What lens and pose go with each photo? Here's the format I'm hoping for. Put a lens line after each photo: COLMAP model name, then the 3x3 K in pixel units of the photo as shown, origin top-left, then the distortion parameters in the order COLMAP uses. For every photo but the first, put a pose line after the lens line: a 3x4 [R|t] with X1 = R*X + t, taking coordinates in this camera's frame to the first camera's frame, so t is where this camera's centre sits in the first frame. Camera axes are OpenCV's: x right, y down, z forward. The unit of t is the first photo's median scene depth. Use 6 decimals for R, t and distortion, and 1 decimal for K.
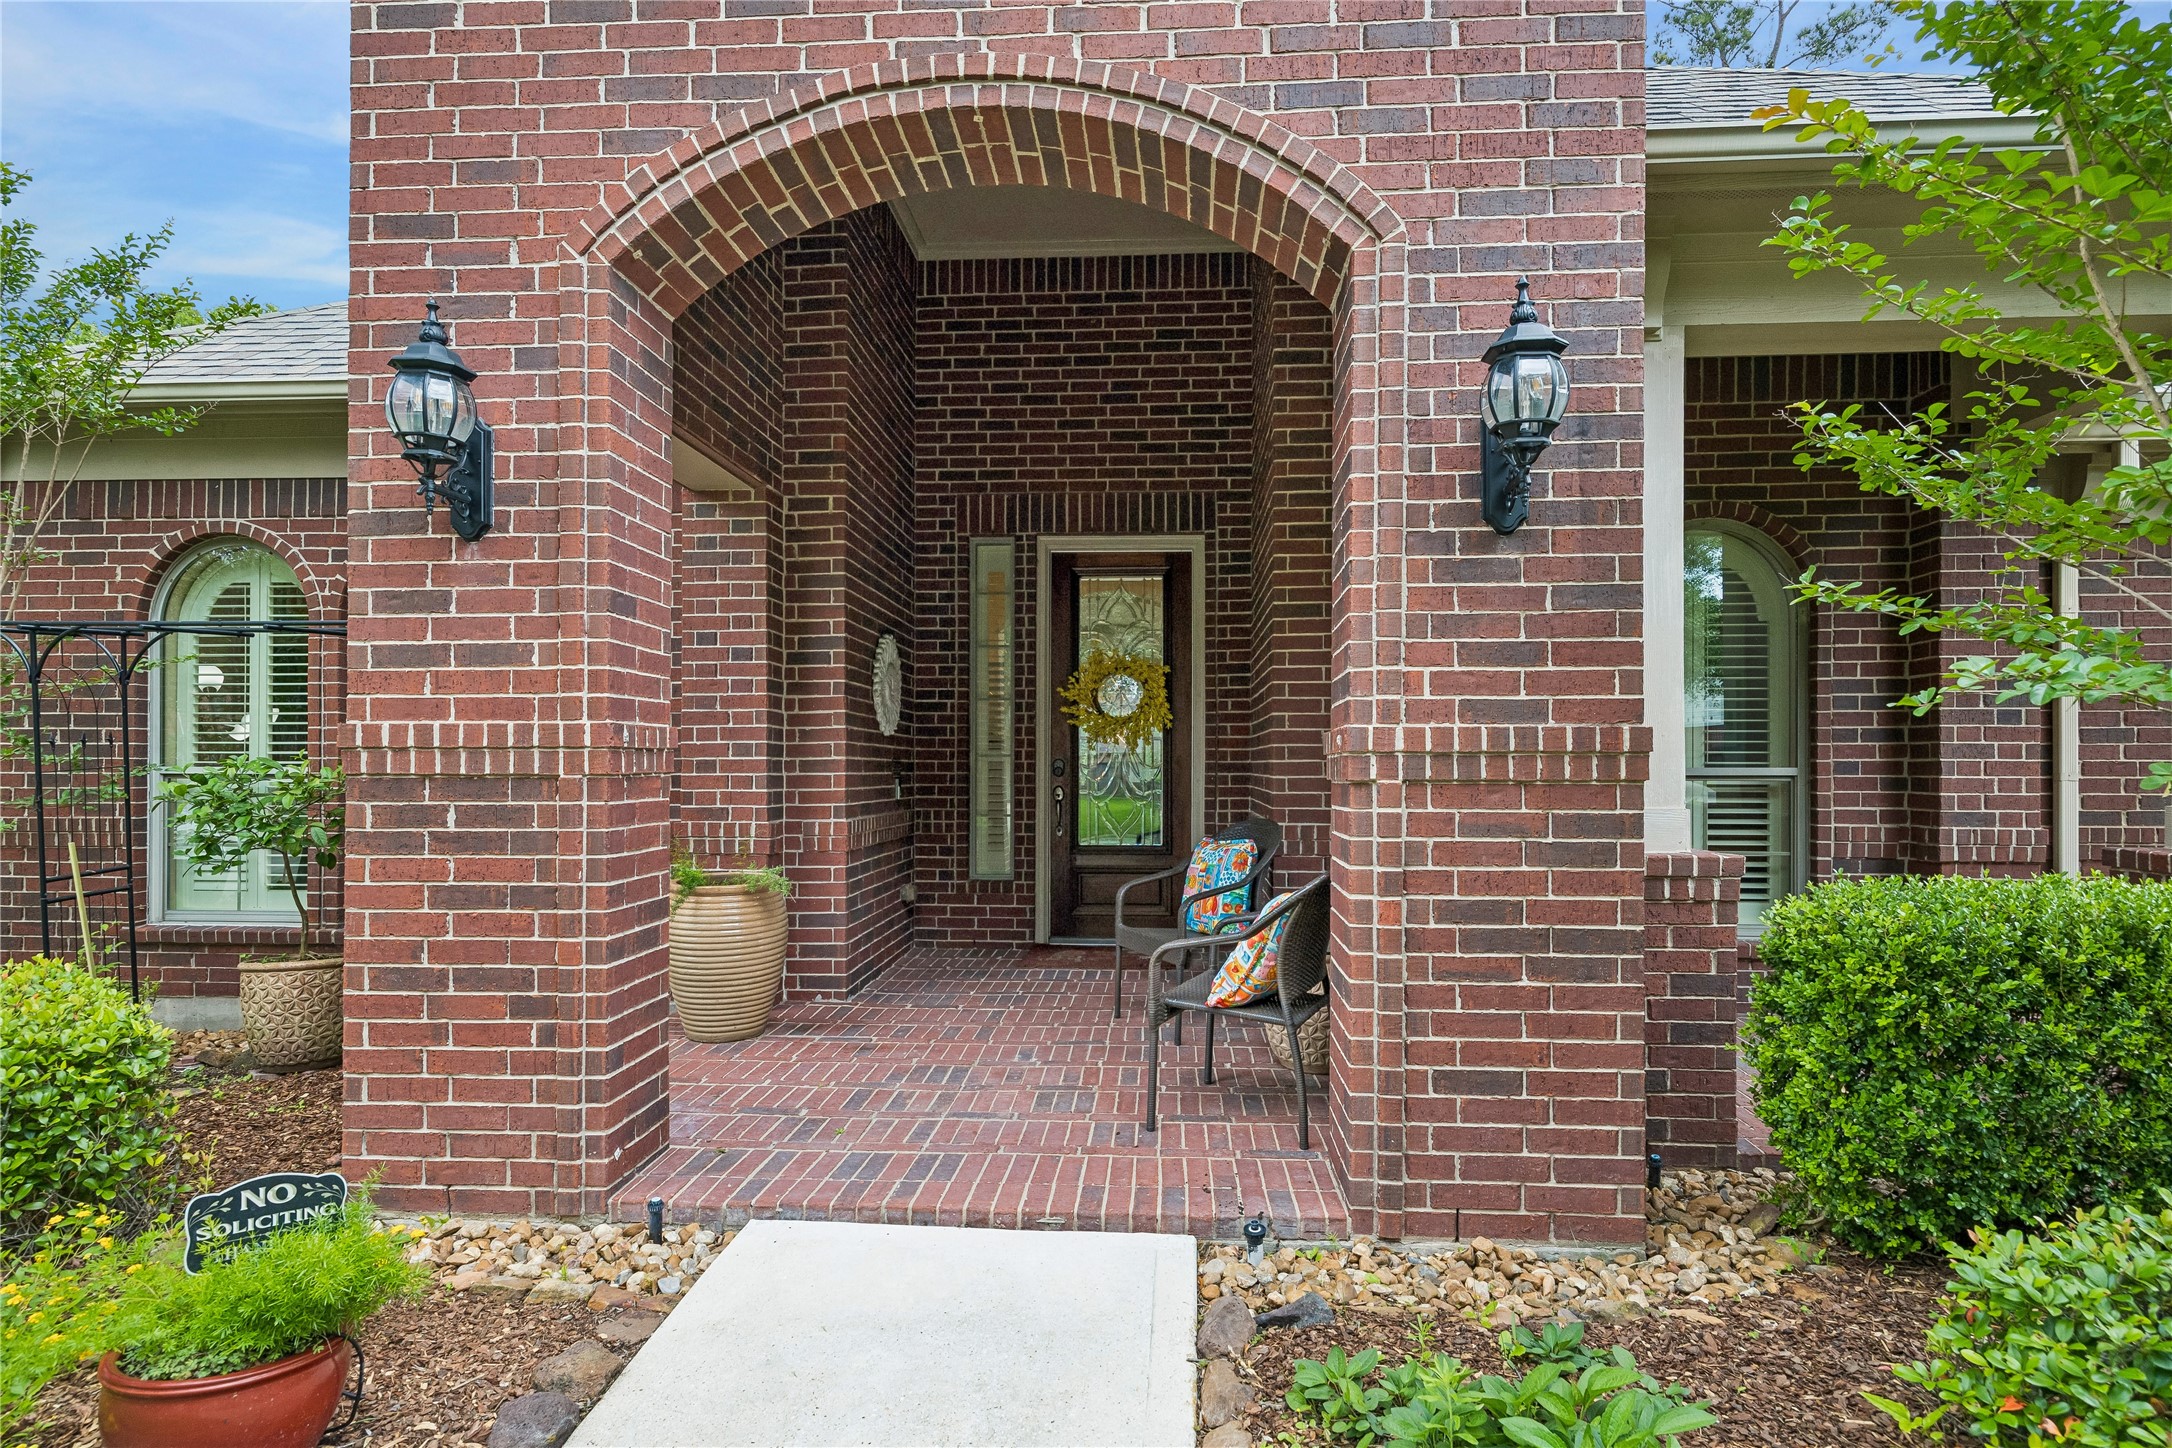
lens RADIAL K [[1111.0, 0, 1086.4], [0, 1111.0, 729.7], [0, 0, 1]] dist [0.000331, 0.000009]
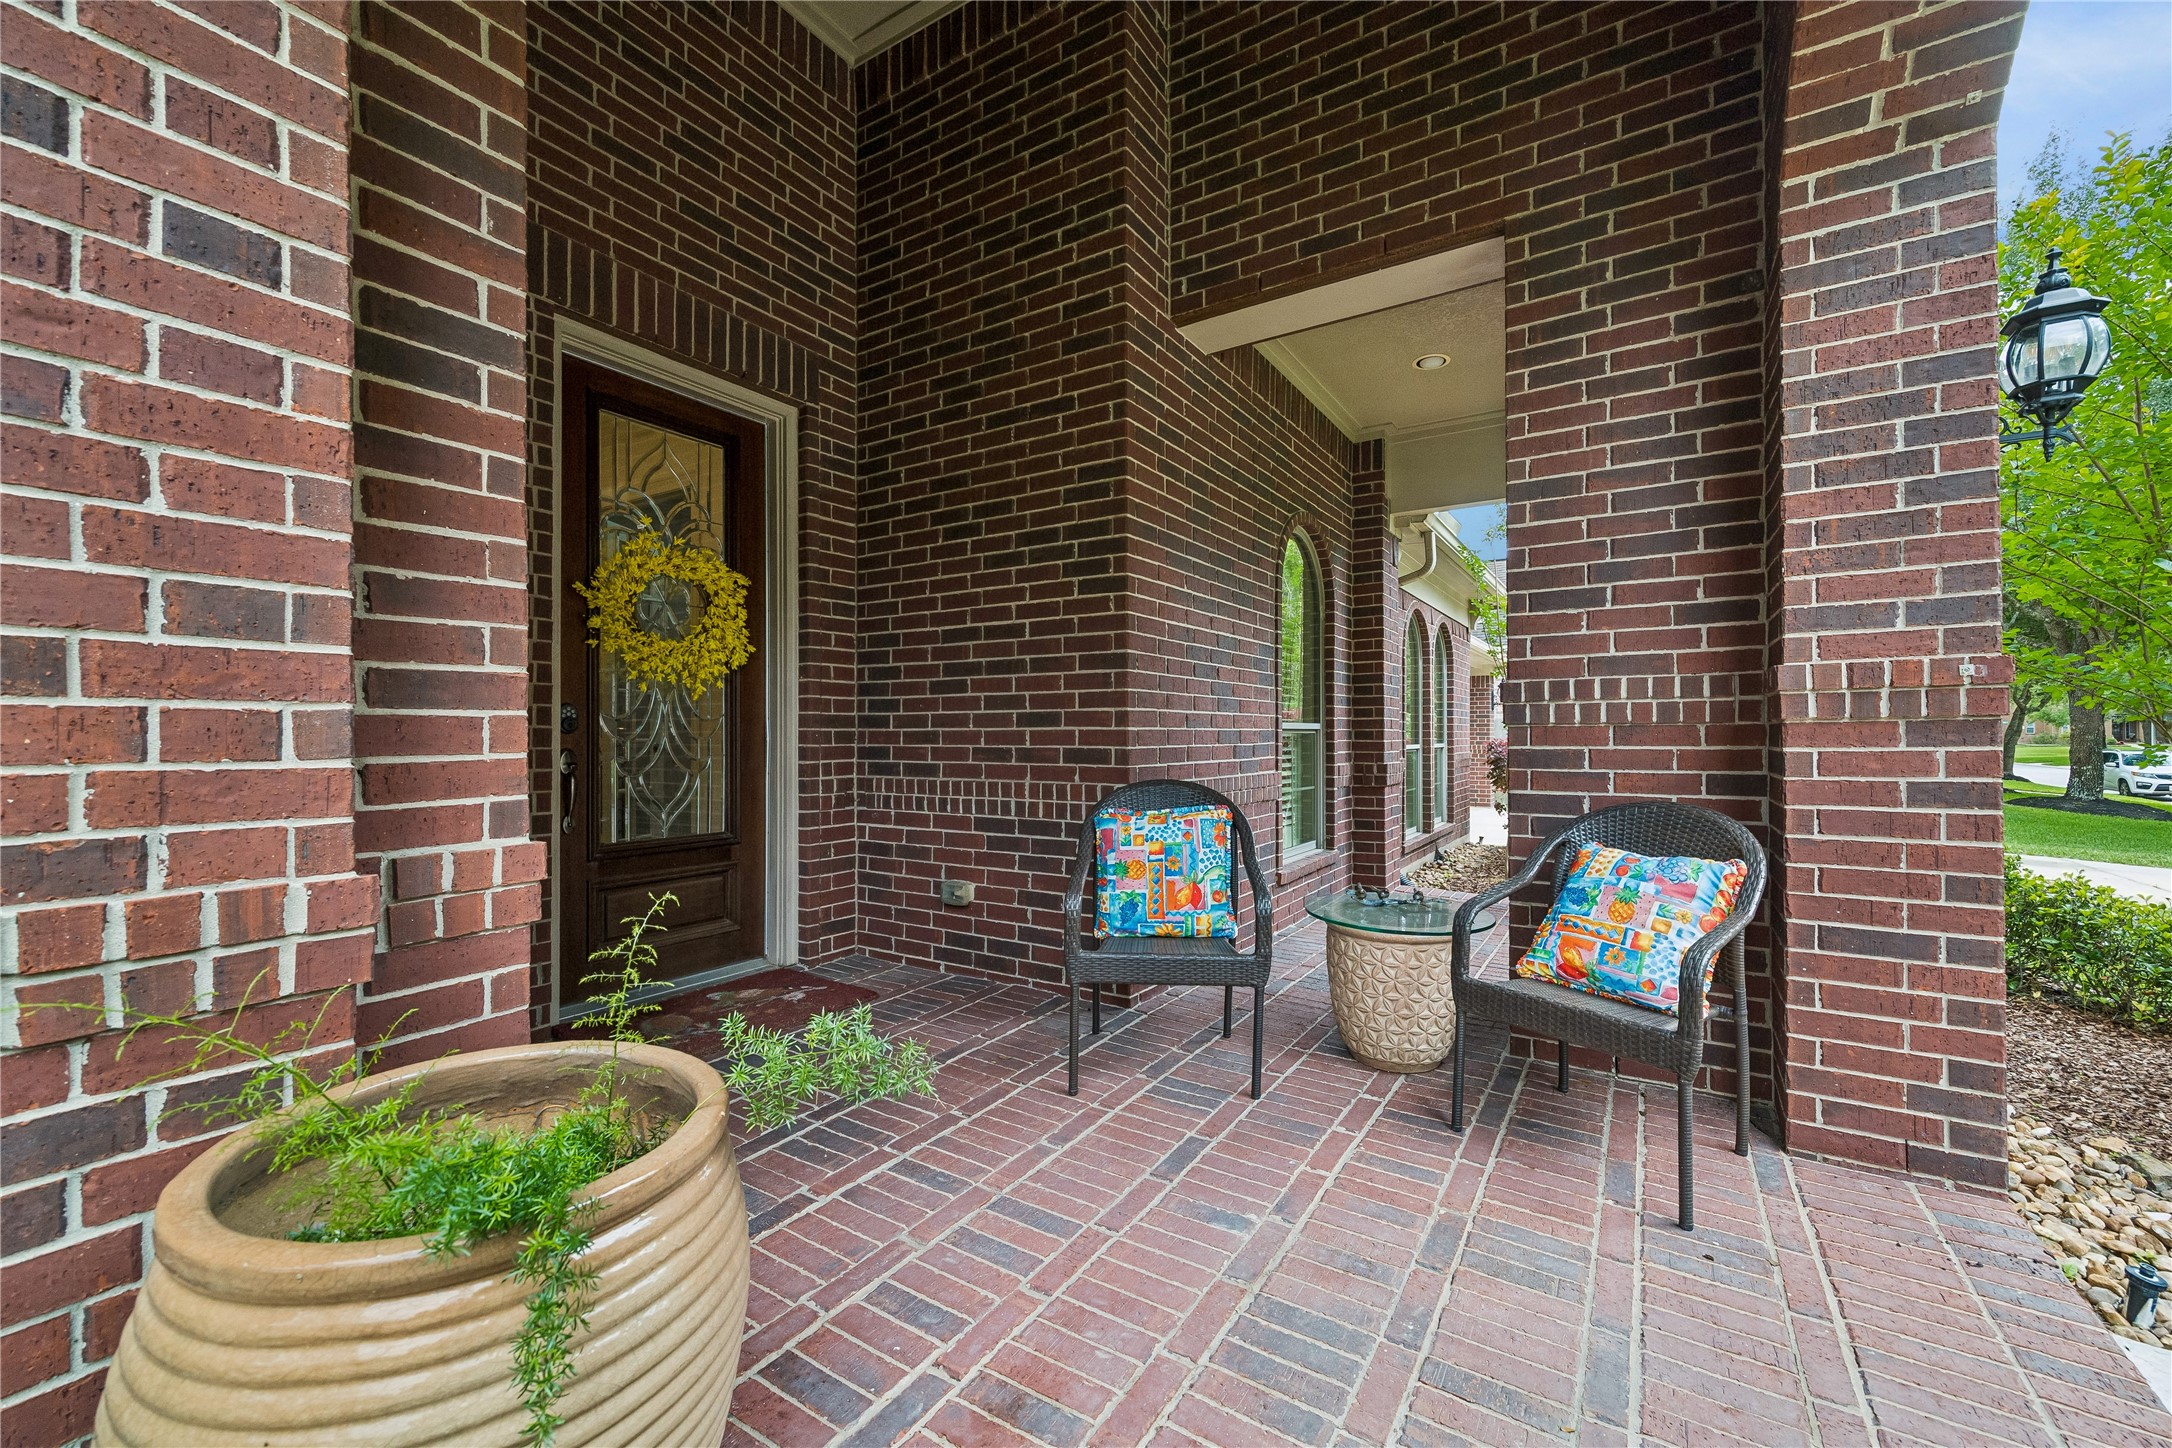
lens RADIAL K [[848.2, 0, 1086.0], [0, 848.2, 724.0], [0, 0, 1]] dist [0.001792, -0.000713]
pose [[0.472463, 0.011272, 0.881278, -0.388968], [-0.027323, 0.999625, 0.001862, 0.038493], [-0.880927, -0.024959, 0.472594, 0.723297]]
